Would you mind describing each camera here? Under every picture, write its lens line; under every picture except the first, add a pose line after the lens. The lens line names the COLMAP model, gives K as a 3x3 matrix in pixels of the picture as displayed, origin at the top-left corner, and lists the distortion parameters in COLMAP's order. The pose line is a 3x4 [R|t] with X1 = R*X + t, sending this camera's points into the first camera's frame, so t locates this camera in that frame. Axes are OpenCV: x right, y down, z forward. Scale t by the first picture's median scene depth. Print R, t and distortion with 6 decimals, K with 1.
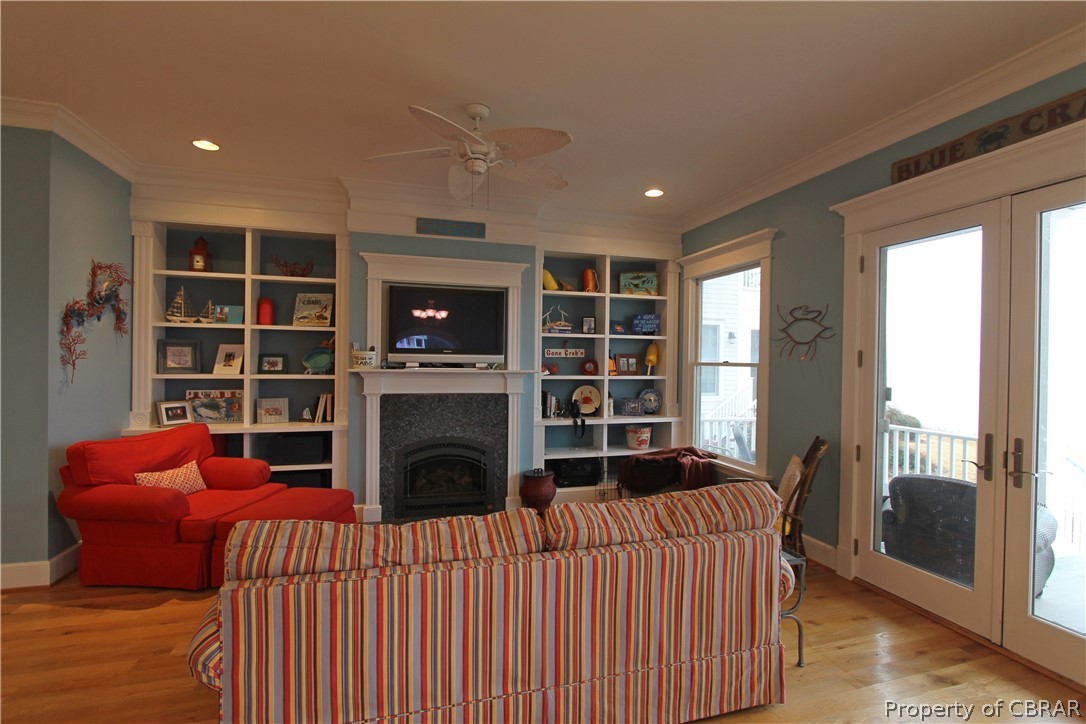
lens RADIAL K [[508.9, 0, 548.5], [0, 508.9, 363.9], [0, 0, 1]] dist [-0.009774, -0.000341]
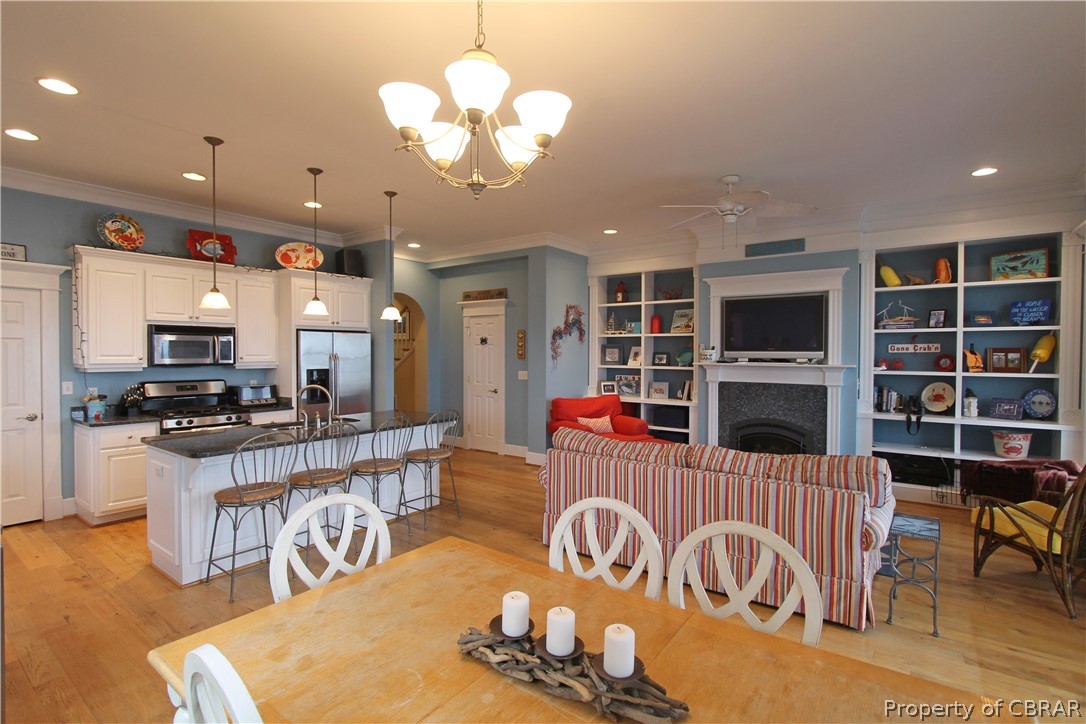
lens RADIAL K [[508.9, 0, 548.9], [0, 508.9, 359.0], [0, 0, 1]] dist [-0.009774, -0.000341]
pose [[0.607271, 0.000854, -0.794494, 0.460032], [-0.001685, 0.999999, -0.000213, 0.000822], [0.794493, 0.001468, 0.607272, -0.173659]]
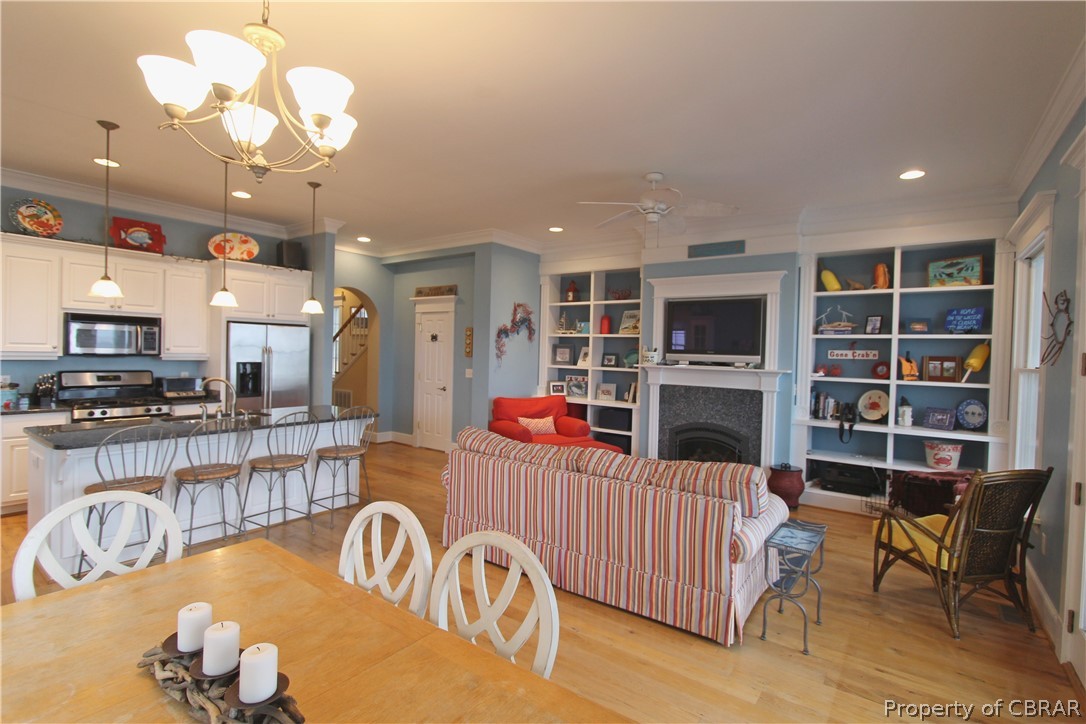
lens RADIAL K [[508.9, 0, 547.7], [0, 508.9, 358.3], [0, 0, 1]] dist [-0.009774, -0.000341]
pose [[0.607253, 0.014000, -0.794385, 0.535914], [-0.024498, 0.999699, -0.001109, 0.000684], [0.794131, 0.020134, 0.607413, -0.037635]]
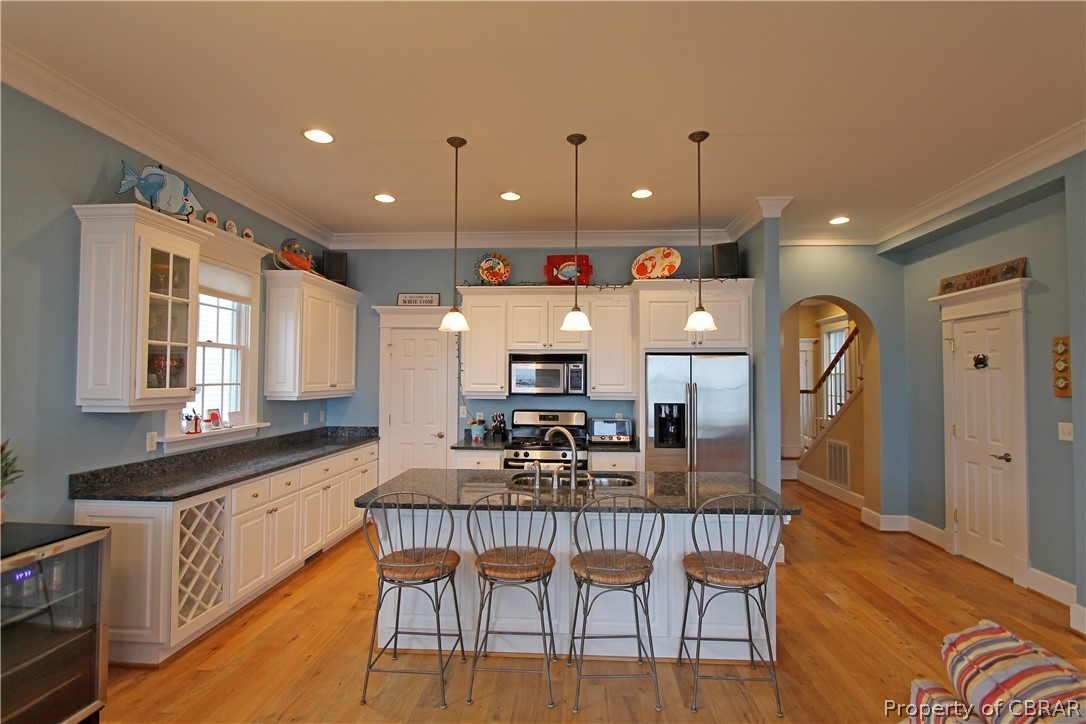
lens RADIAL K [[508.9, 0, 550.7], [0, 508.9, 365.0], [0, 0, 1]] dist [-0.009774, -0.000341]
pose [[-0.336311, -0.042561, -0.940789, 0.113358], [-0.016660, 0.999091, -0.039243, -0.004959], [0.941604, 0.002476, -0.336714, 0.248869]]
